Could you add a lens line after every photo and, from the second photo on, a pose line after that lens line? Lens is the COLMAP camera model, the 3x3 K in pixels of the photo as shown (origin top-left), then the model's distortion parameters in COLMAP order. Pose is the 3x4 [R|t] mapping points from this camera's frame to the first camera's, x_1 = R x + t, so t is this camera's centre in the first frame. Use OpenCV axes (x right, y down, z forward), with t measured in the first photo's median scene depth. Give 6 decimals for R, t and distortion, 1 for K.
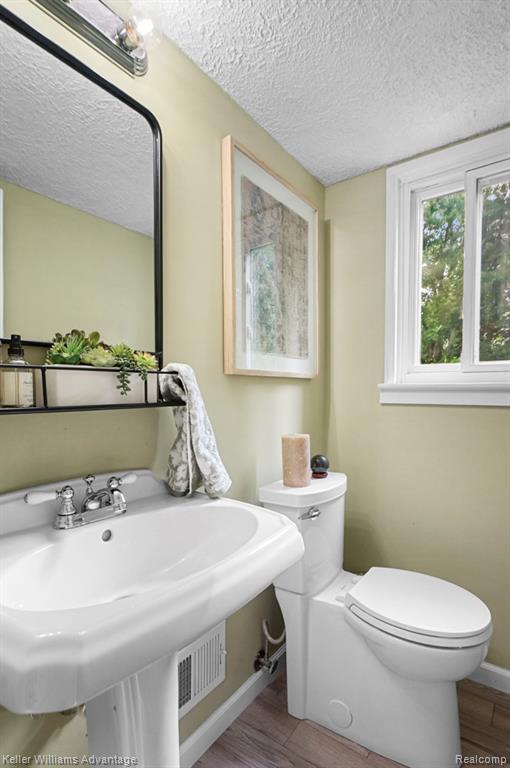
lens RADIAL K [[399.9, 0, 256.1], [0, 399.9, 410.6], [0, 0, 1]] dist [0.014345, -0.000002]
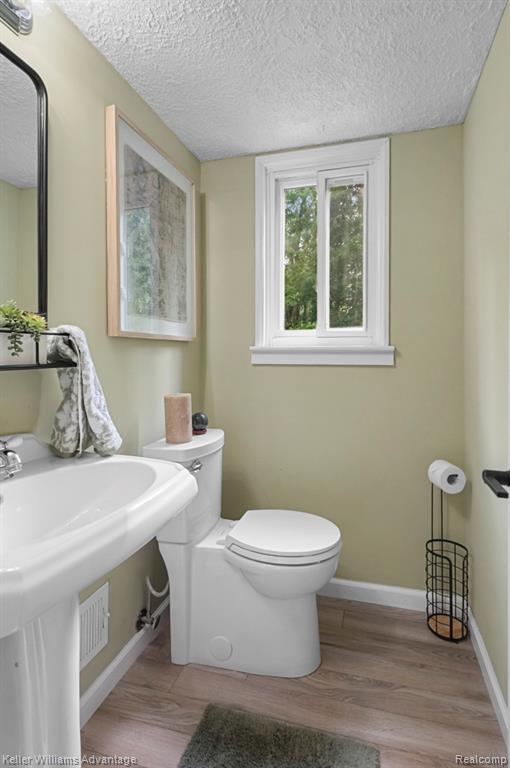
lens RADIAL K [[431.2, 0, 255.0], [0, 431.2, 384.0], [0, 0, 1]] dist [0.048828, -0.013960]
pose [[0.943962, -0.024261, 0.329160, -0.090228], [0.017631, 0.999577, 0.023113, 0.011261], [-0.329582, -0.016014, 0.943991, -0.159704]]
